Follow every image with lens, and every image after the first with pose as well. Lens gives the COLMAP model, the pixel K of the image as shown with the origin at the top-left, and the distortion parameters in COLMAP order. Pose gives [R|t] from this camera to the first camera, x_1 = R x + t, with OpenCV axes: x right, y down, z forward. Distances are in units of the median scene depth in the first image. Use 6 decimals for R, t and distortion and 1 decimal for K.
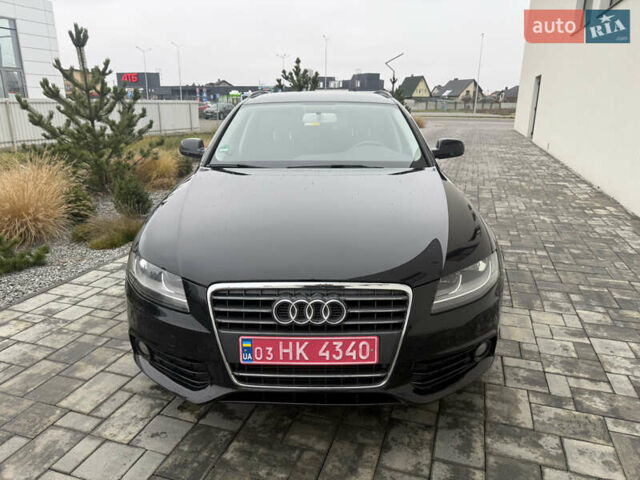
lens RADIAL K [[455.6, 0, 320.5], [0, 455.6, 243.8], [0, 0, 1]] dist [0.017799, -0.022358]
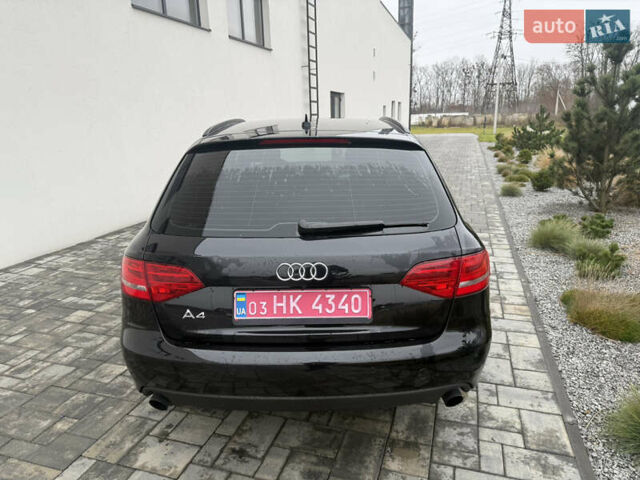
lens RADIAL K [[451.7, 0, 319.6], [0, 451.7, 232.6], [0, 0, 1]] dist [0.026148, -0.032213]
pose [[-0.999791, 0.020075, -0.003822, -0.012581], [0.015147, 0.853524, 0.520833, -0.907698], [0.013718, 0.520667, -0.853650, 2.807412]]
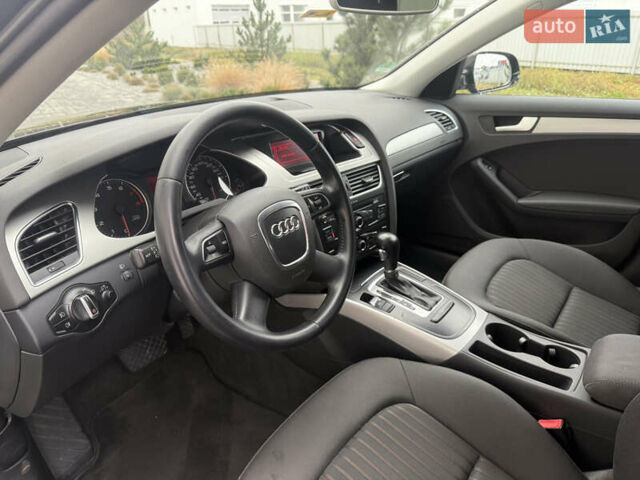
lens RADIAL K [[451.7, 0, 321.7], [0, 451.7, 238.2], [0, 0, 1]] dist [0.026148, -0.032213]
pose [[-0.584900, 0.342646, -0.735178, 0.306015], [-0.233521, 0.796875, 0.557188, -0.376768], [0.776762, 0.497579, -0.386077, 1.414597]]
